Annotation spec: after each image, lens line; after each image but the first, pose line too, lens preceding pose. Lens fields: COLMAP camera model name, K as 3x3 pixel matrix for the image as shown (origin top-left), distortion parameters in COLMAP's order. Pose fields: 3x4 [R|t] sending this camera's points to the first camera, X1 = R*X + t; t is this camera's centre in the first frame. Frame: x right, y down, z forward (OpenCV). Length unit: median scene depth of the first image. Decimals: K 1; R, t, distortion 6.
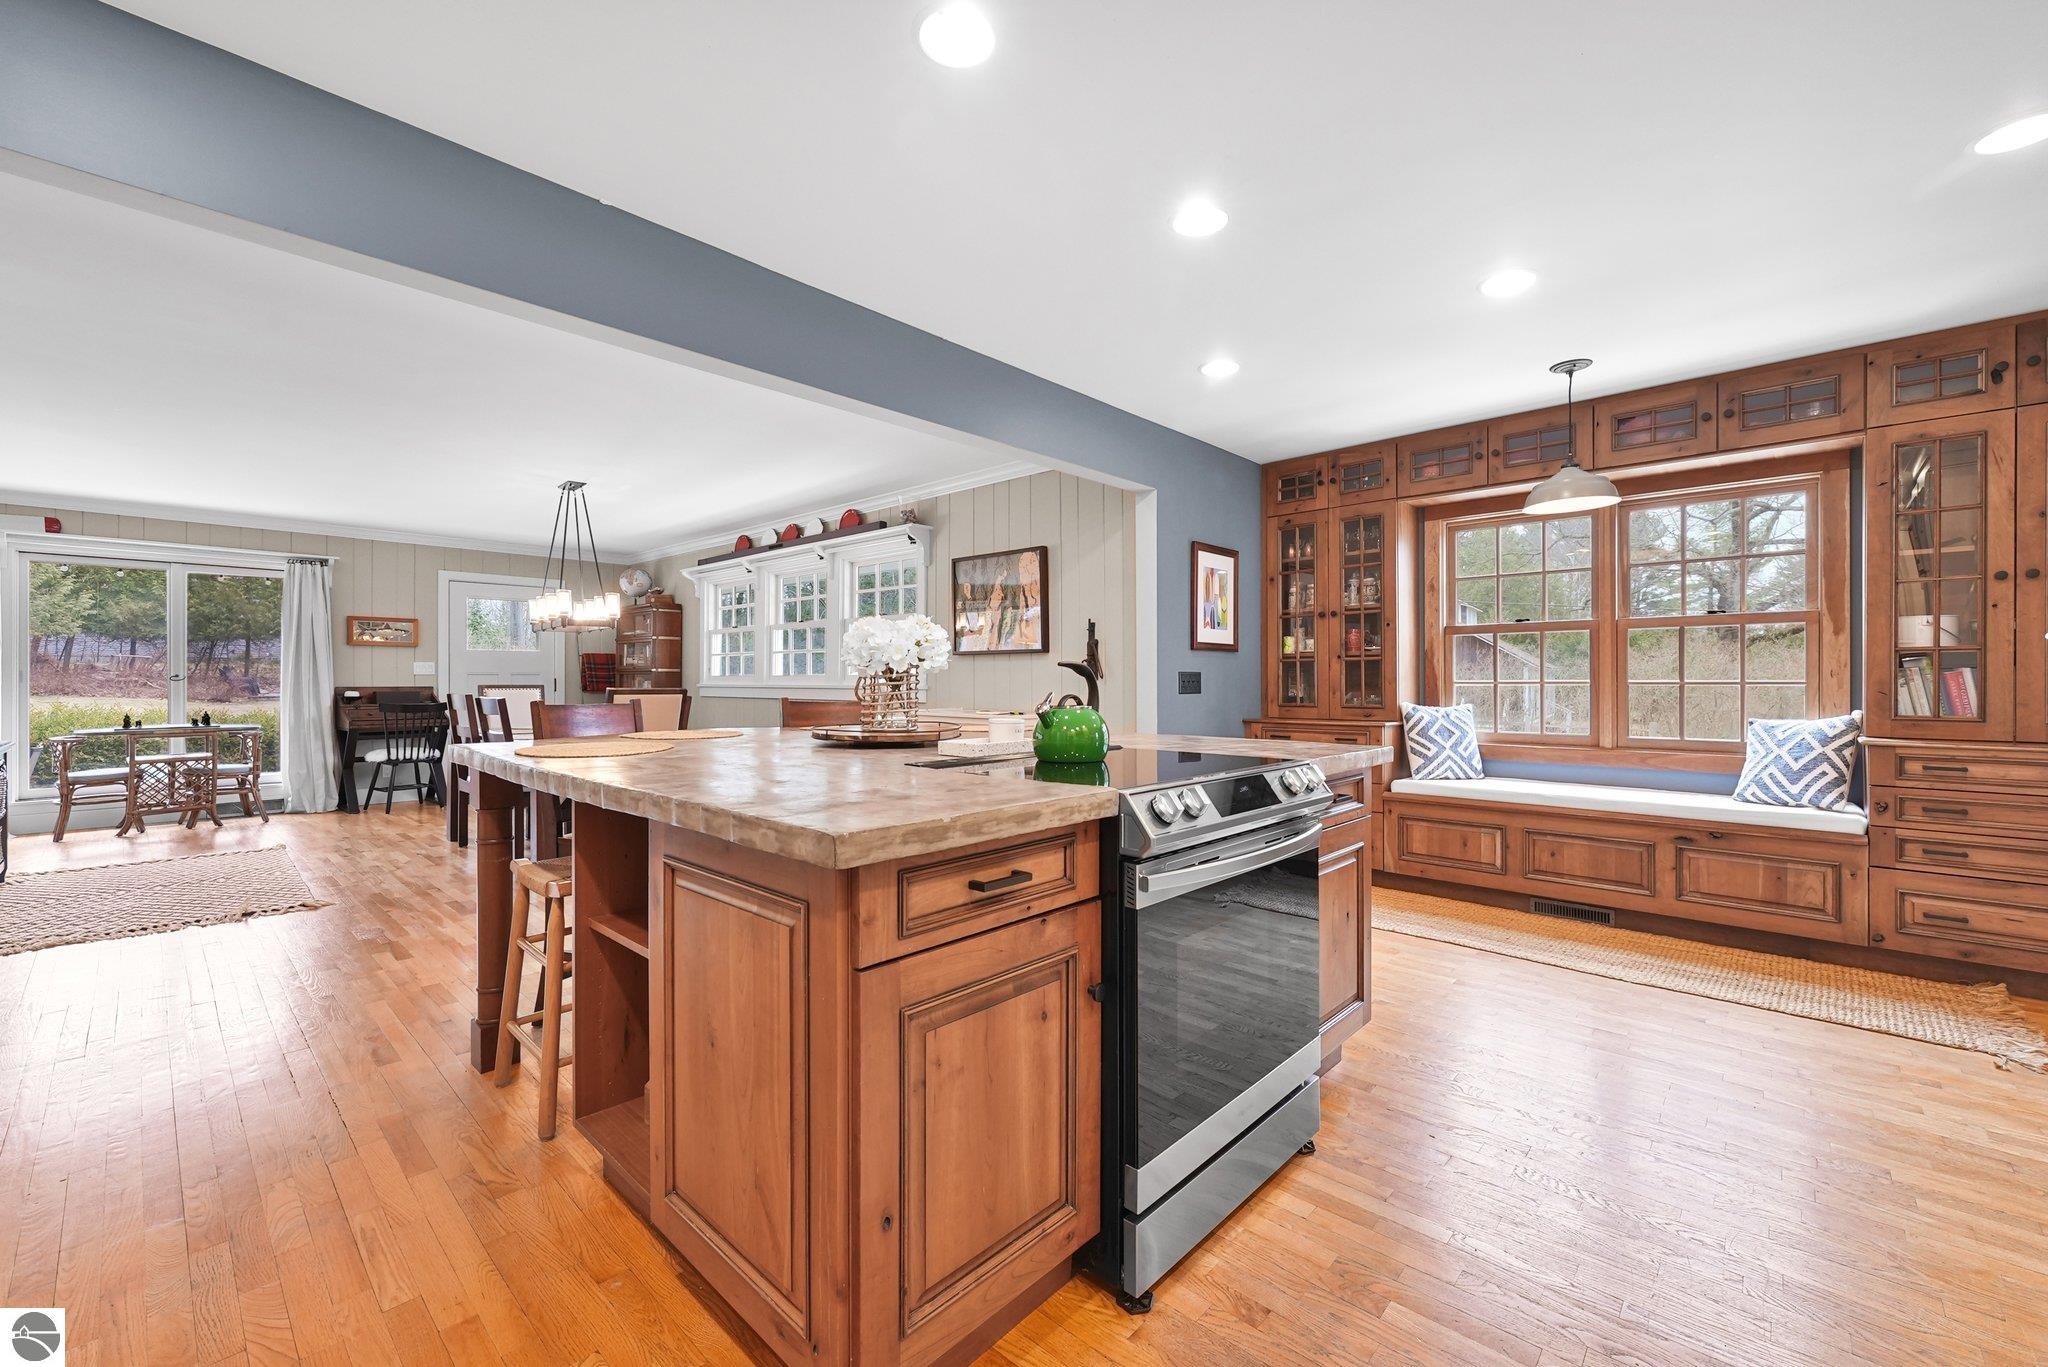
lens RADIAL K [[828.7, 0, 1024.0], [0, 828.7, 683.5], [0, 0, 1]] dist [0.000641, 0.000304]
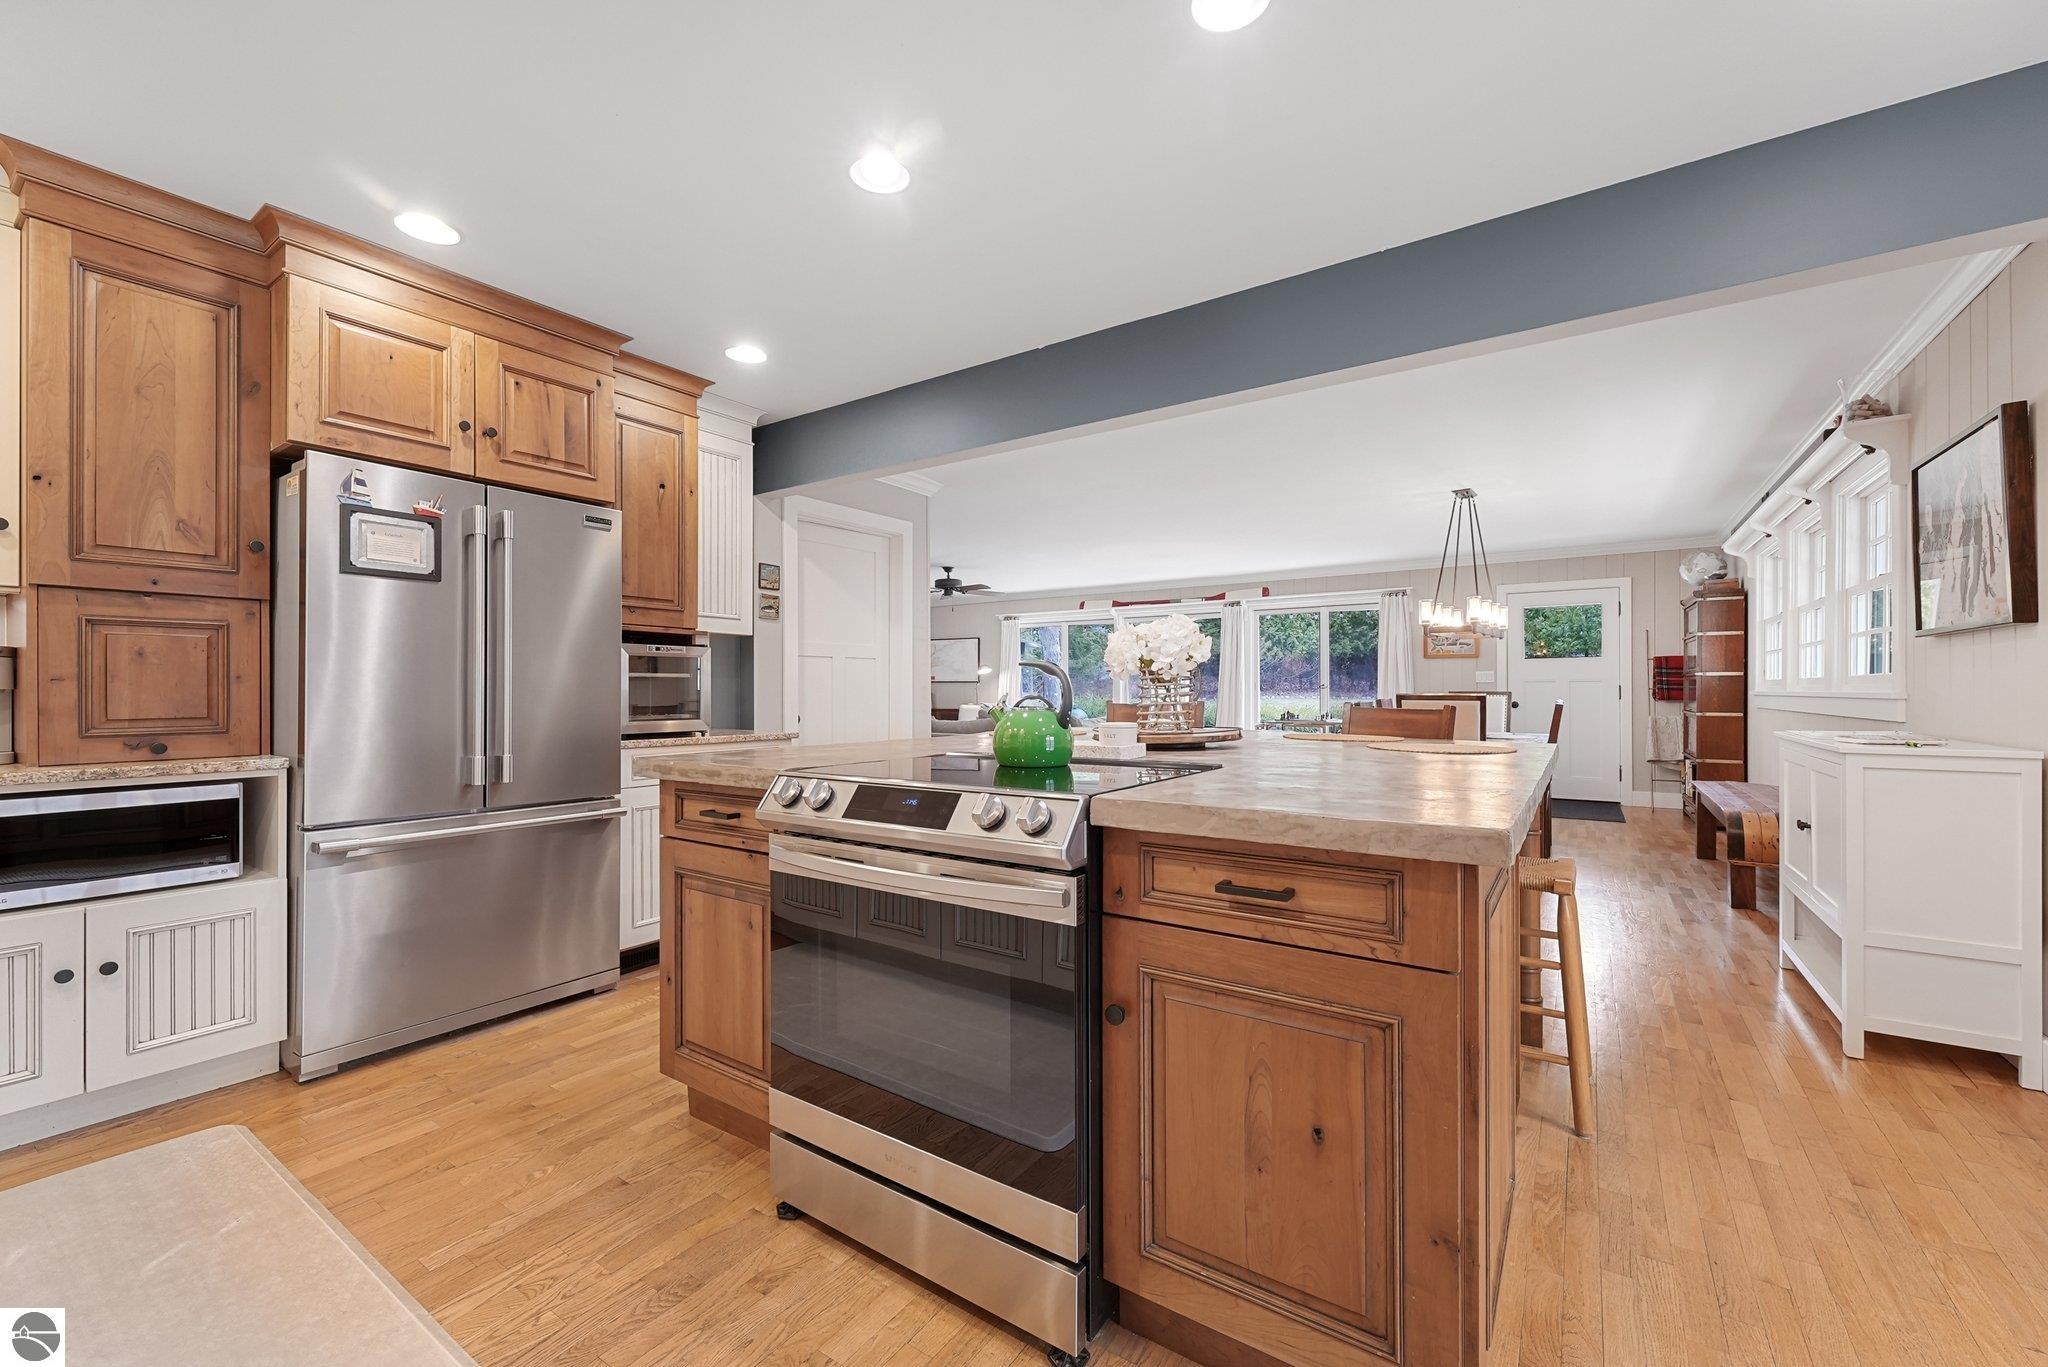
lens RADIAL K [[825.8, 0, 1022.6], [0, 825.8, 686.8], [0, 0, 1]] dist [0.009112, -0.003342]
pose [[0.154147, -0.004280, -0.988039, 0.296668], [-0.002513, 0.999986, -0.004724, 0.001916], [0.988045, 0.003211, 0.154134, 0.251016]]
